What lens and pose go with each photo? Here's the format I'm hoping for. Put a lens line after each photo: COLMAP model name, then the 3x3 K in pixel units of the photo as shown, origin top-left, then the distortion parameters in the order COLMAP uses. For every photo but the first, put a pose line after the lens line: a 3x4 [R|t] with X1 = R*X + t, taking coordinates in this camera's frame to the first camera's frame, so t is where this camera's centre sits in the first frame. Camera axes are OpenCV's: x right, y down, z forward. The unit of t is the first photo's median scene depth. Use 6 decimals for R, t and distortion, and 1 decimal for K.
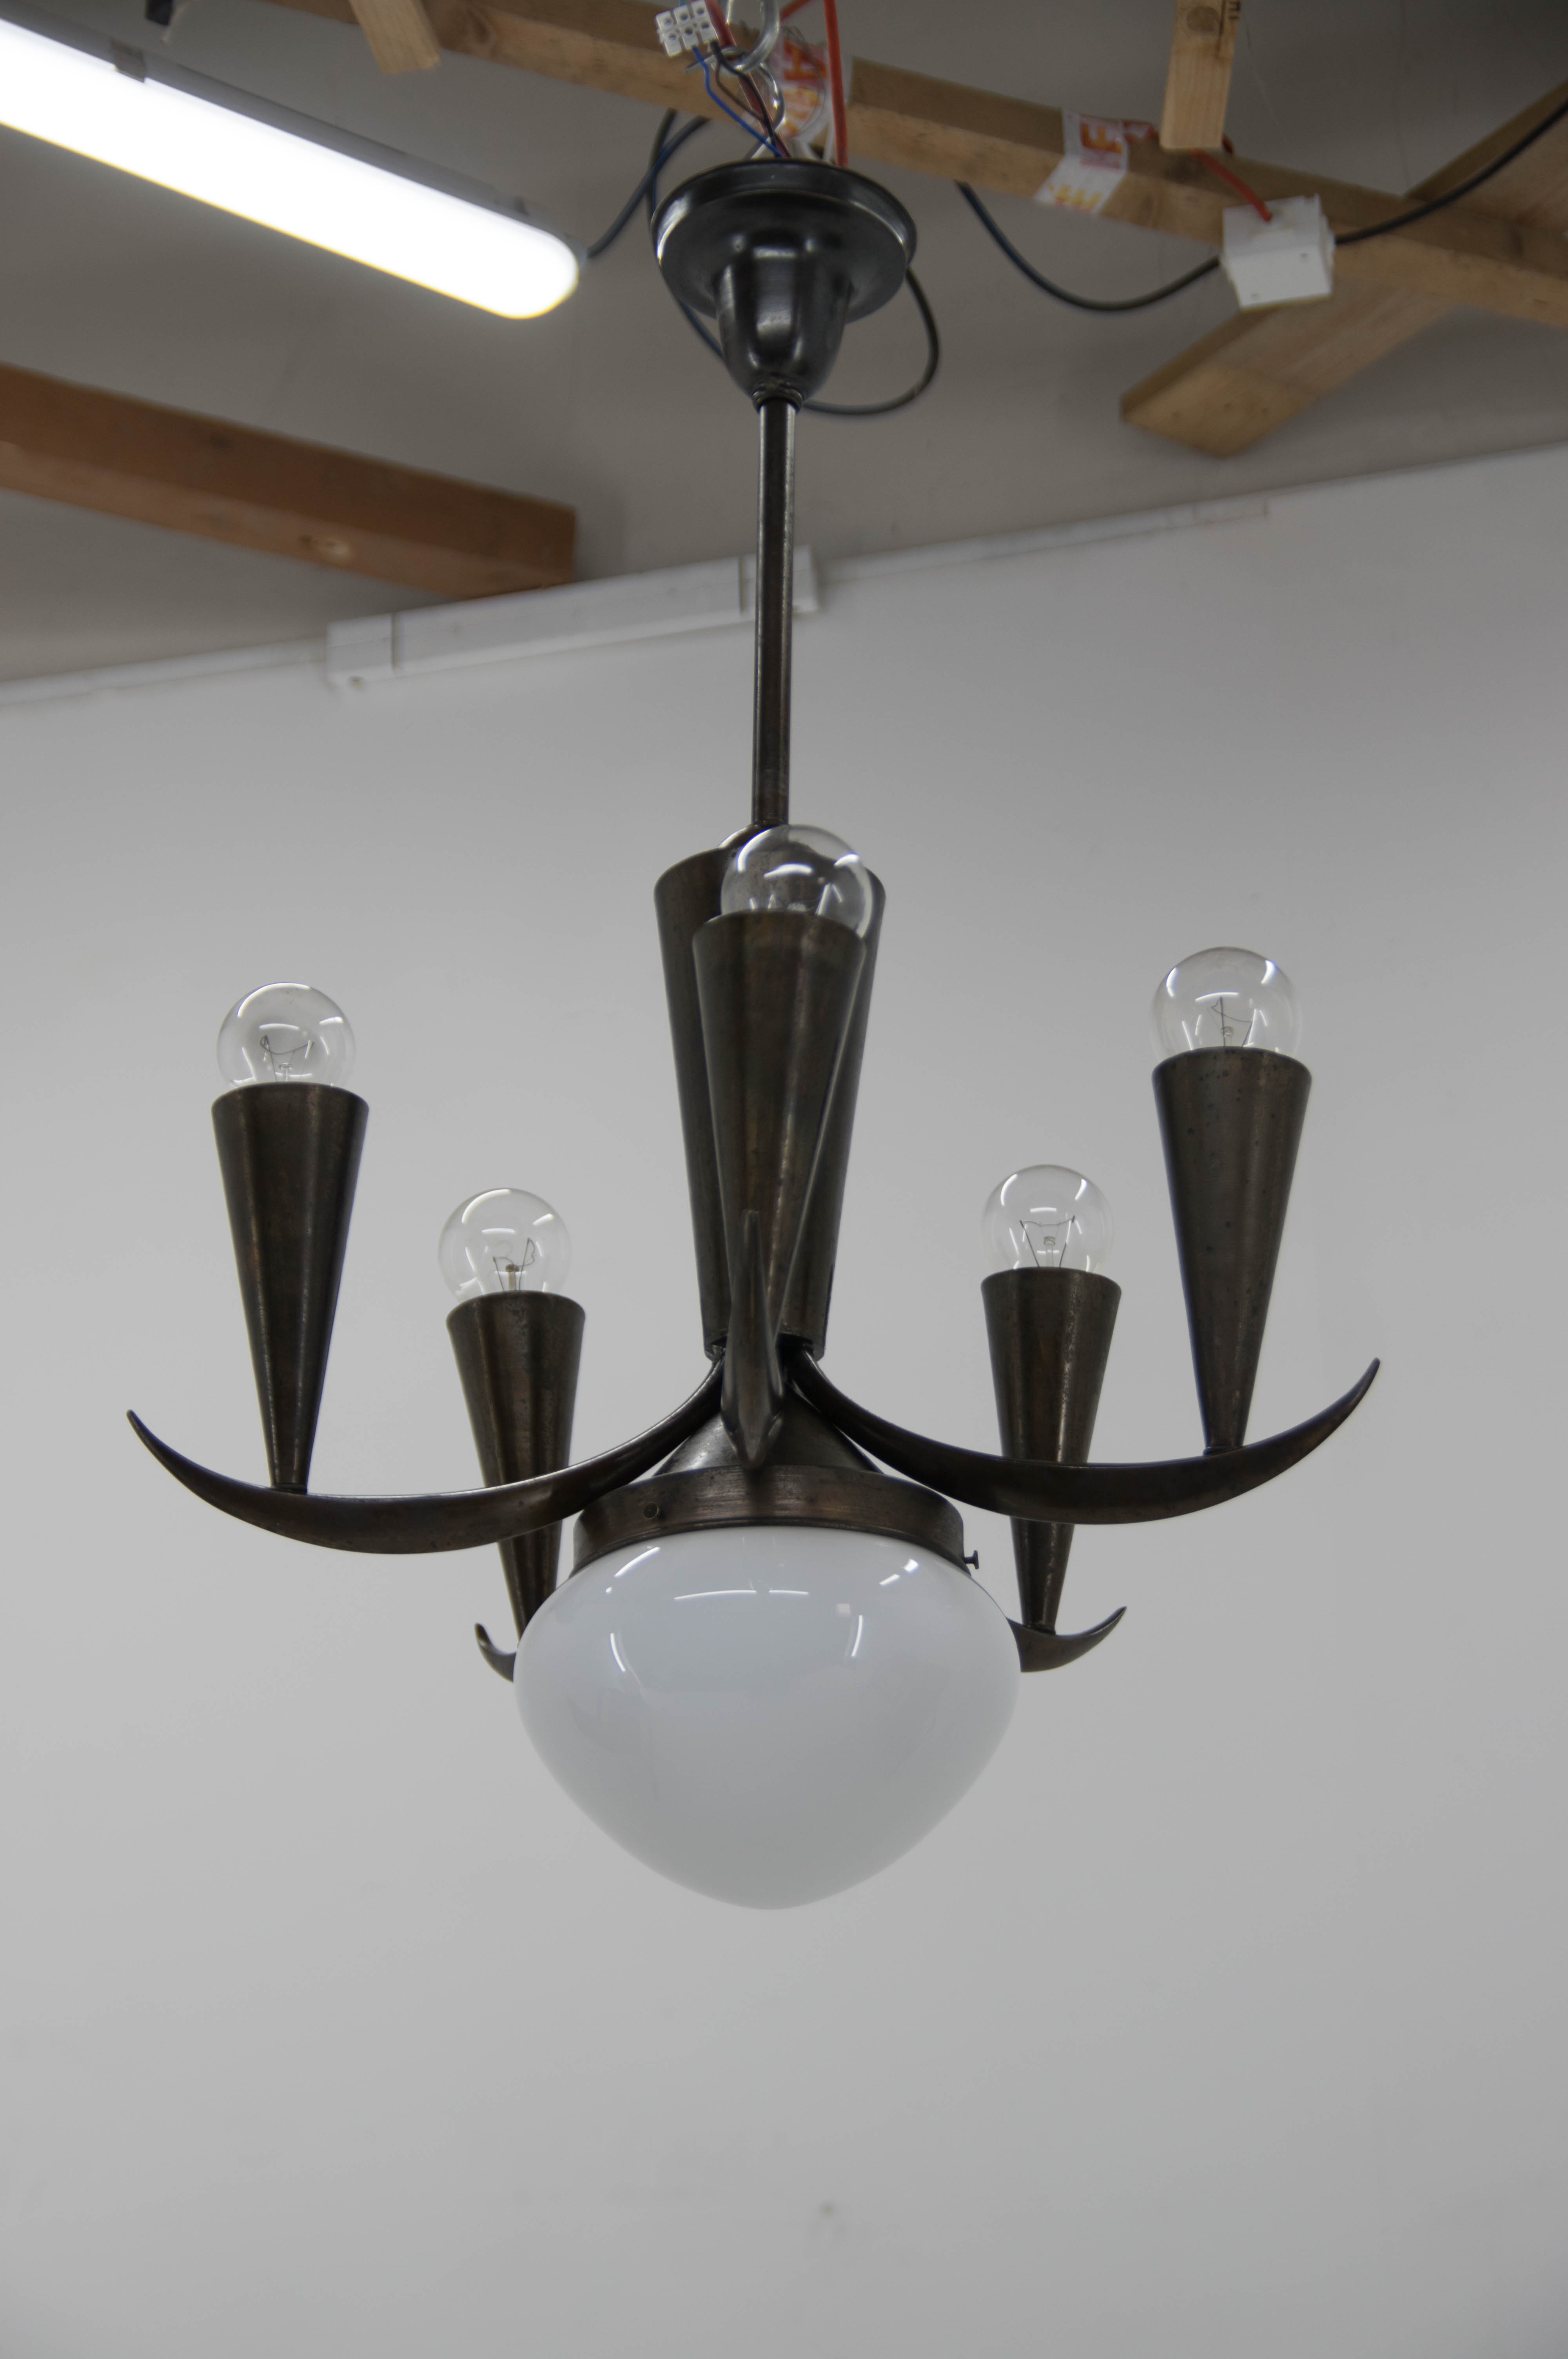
lens RADIAL K [[3808.3, 0, 783.6], [0, 3808.3, 1216.5], [0, 0, 1]] dist [0.017070, 0.008990]
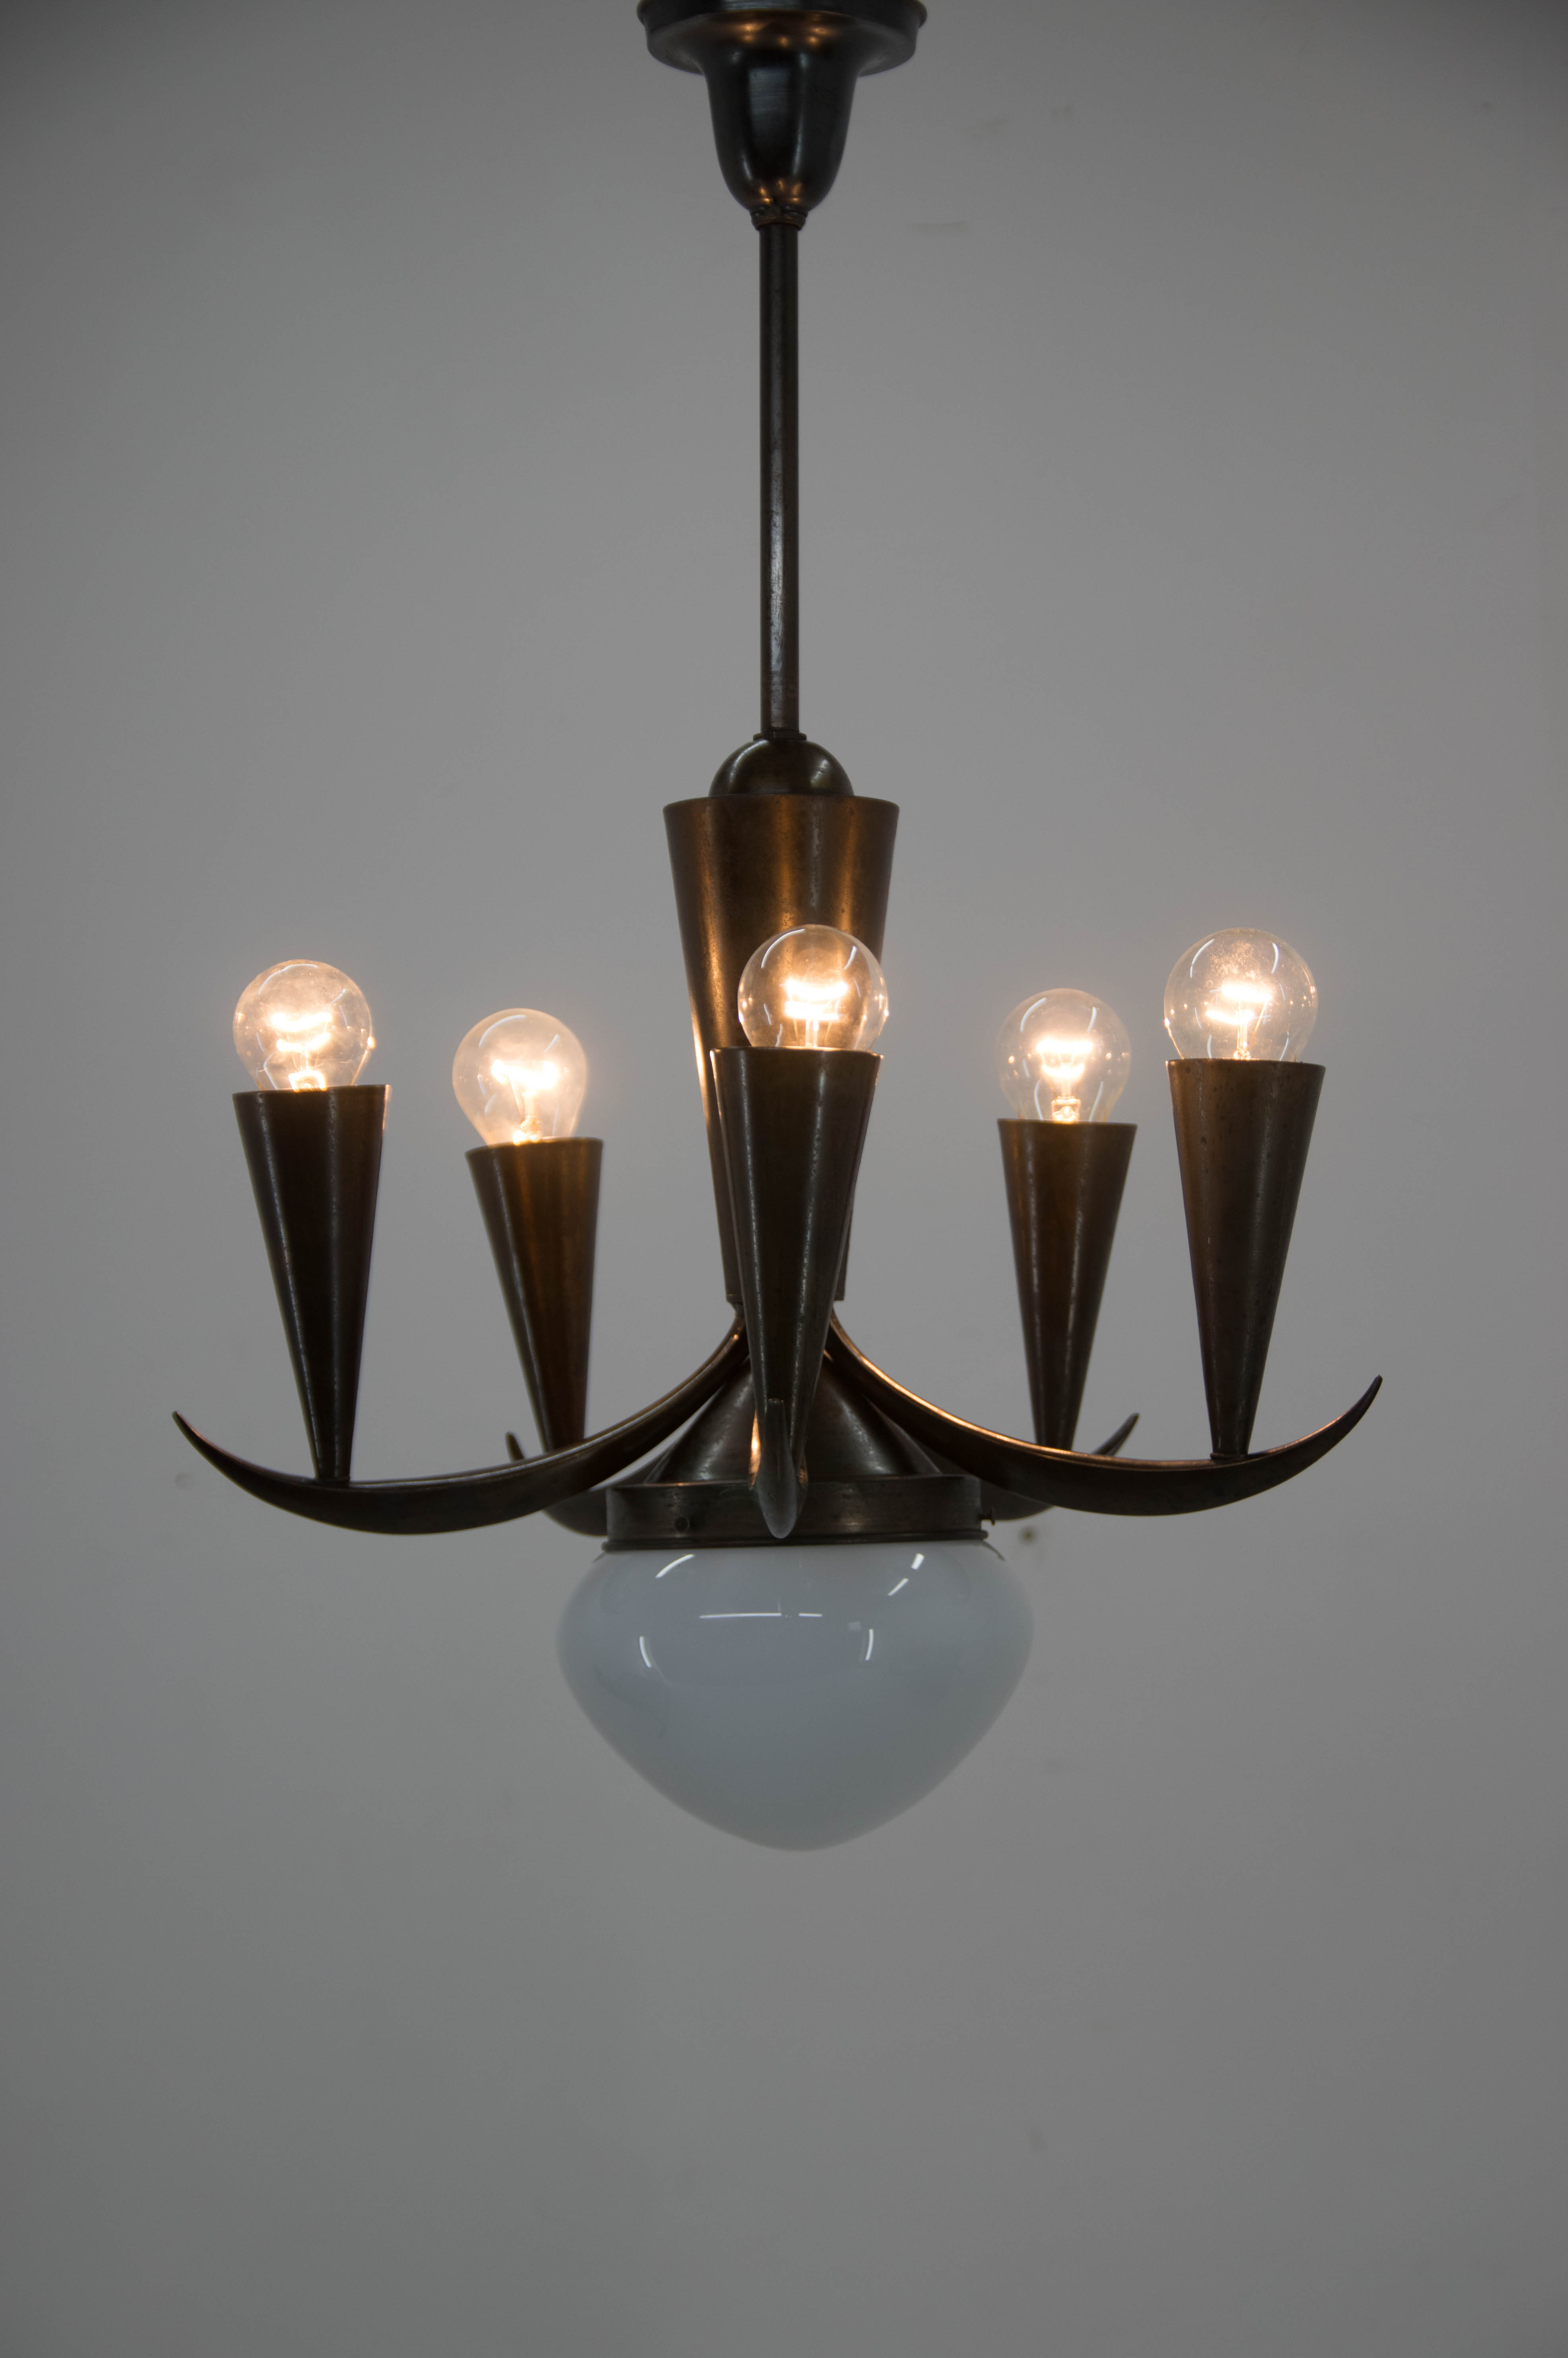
lens RADIAL K [[4148.3, 0, 787.7], [0, 4148.3, 1226.2], [0, 0, 1]] dist [0.034616, 0.012405]
pose [[0.999834, -0.017956, -0.003046, -0.000468], [0.017919, 0.939983, 0.340750, -0.367157], [-0.003256, -0.340748, 0.940149, -0.043985]]
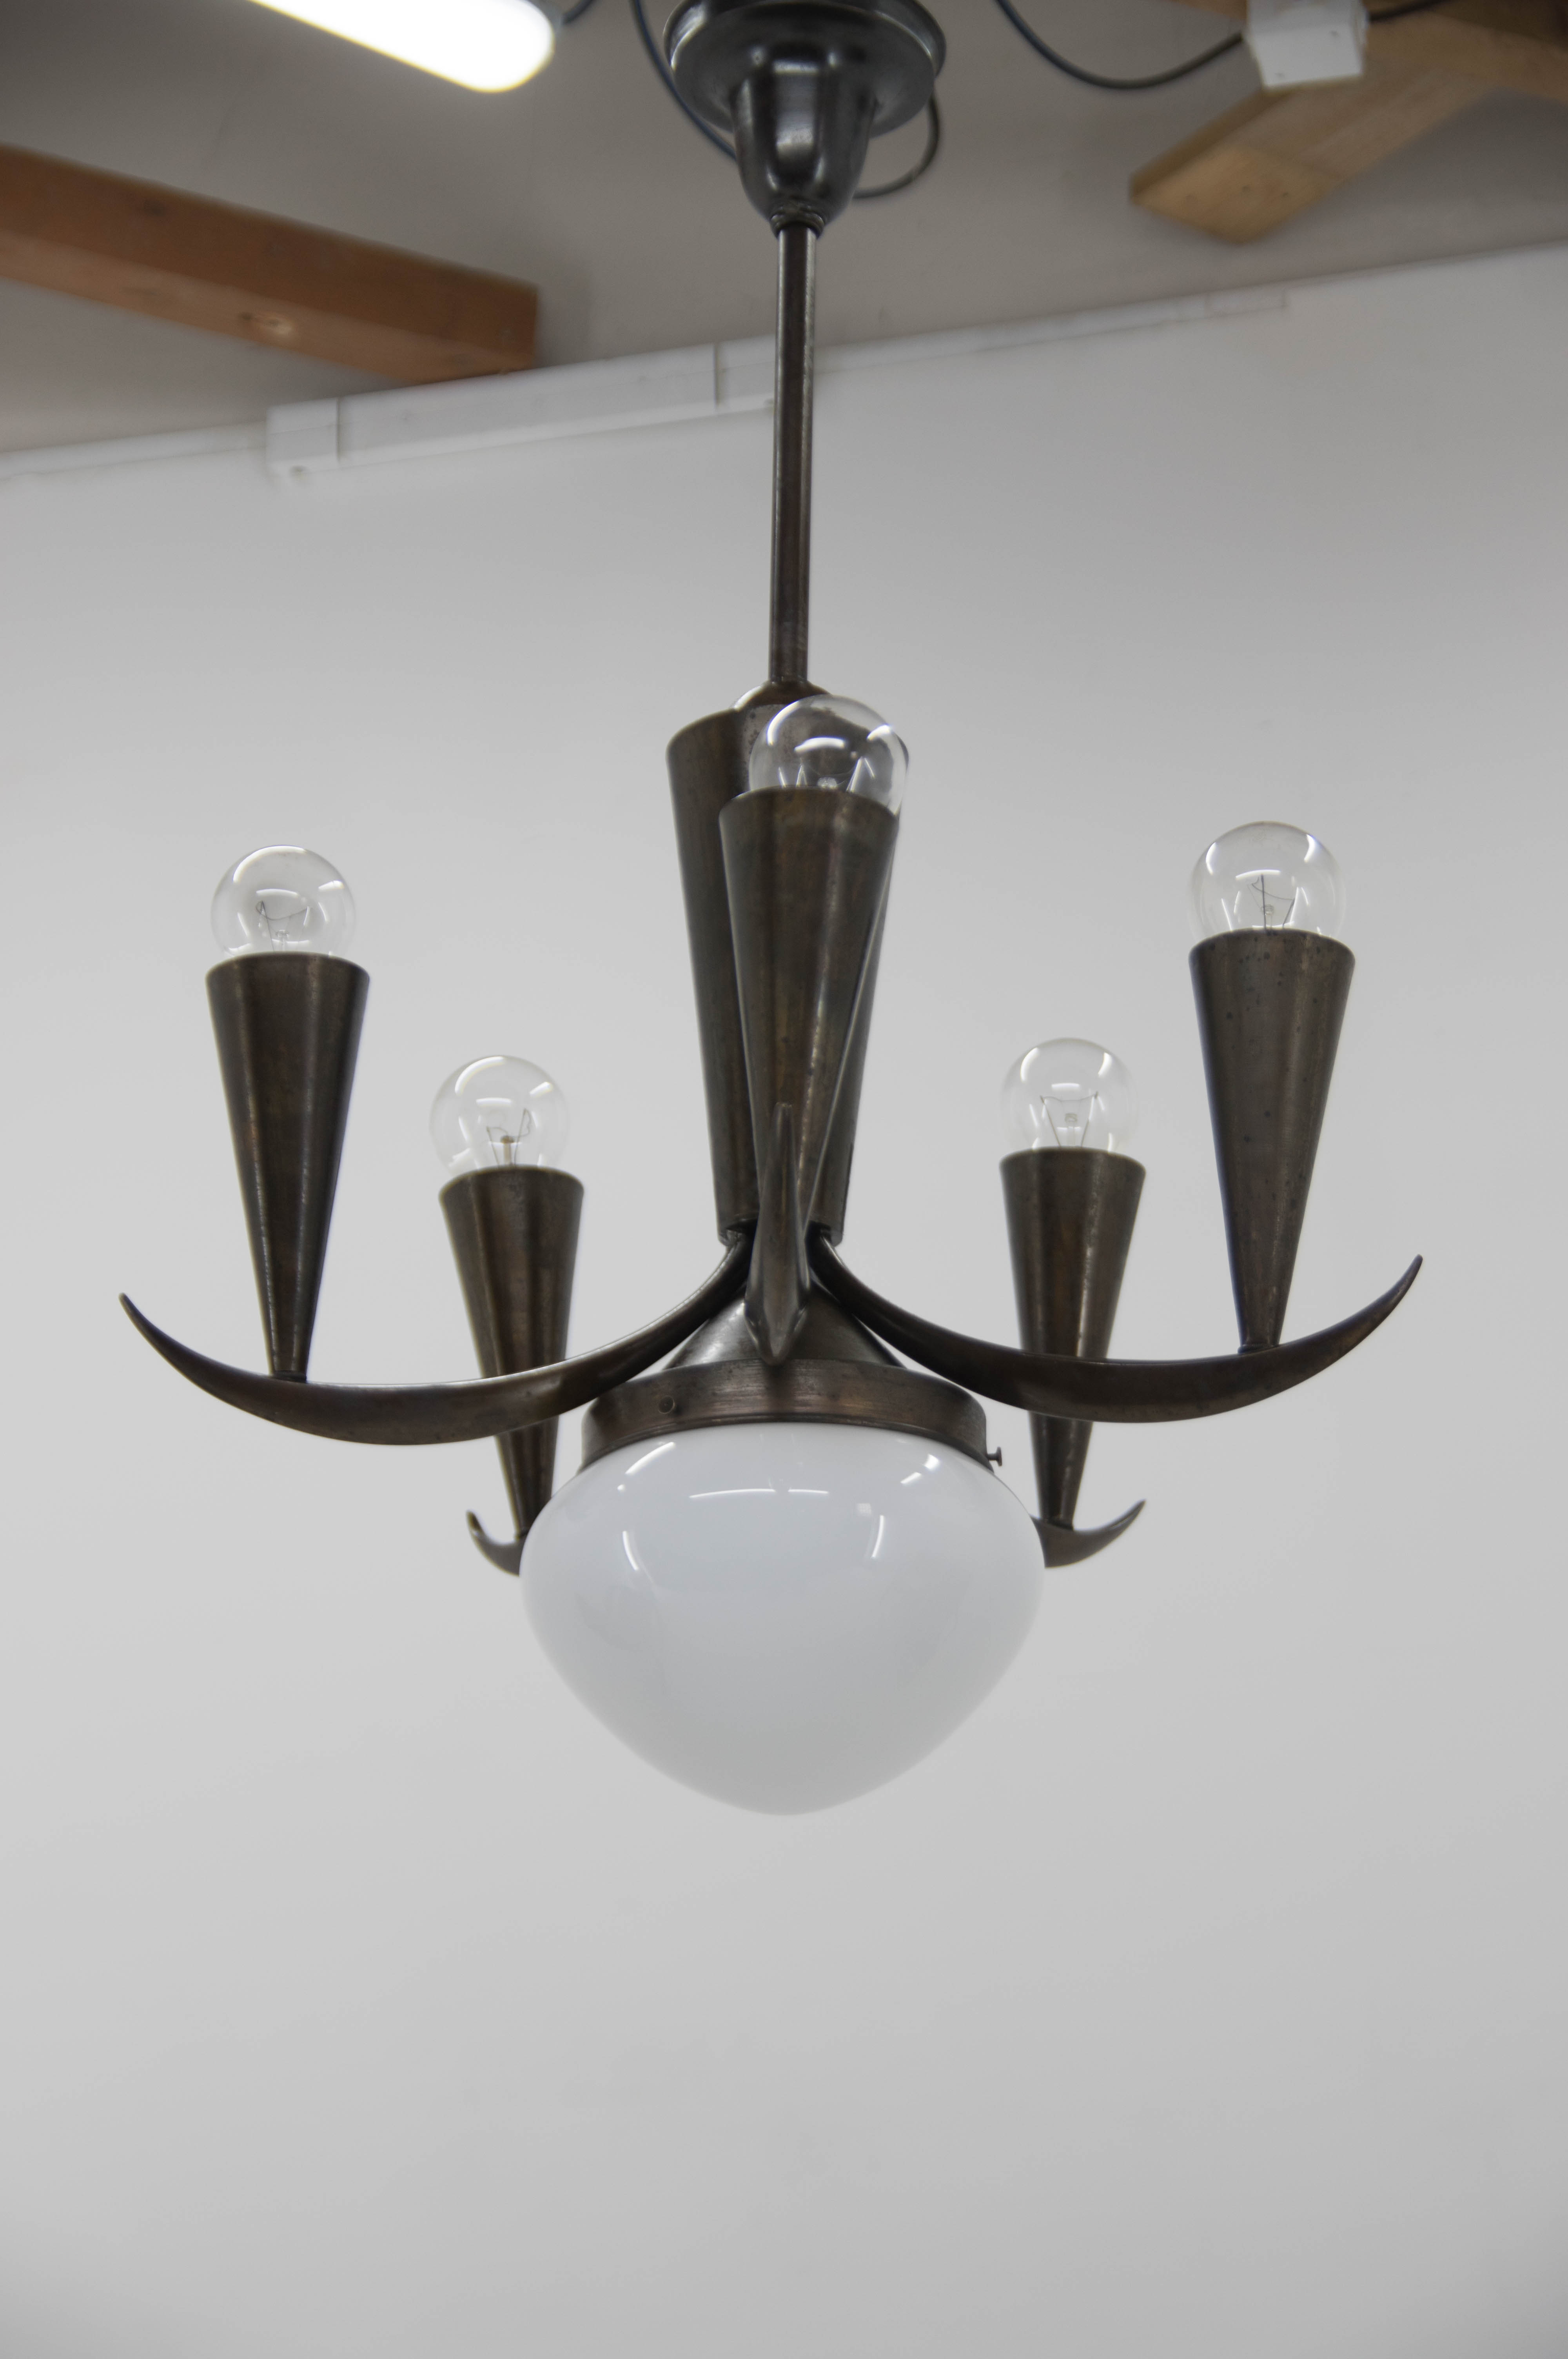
lens RADIAL K [[4149.3, 0, 787.7], [0, 4149.3, 1226.8], [0, 0, 1]] dist [0.034616, 0.012405]
pose [[0.999780, 0.010767, 0.017985, -0.022180], [-0.011638, 0.998728, 0.049062, -0.018735], [-0.017434, -0.049261, 0.998634, -0.045888]]
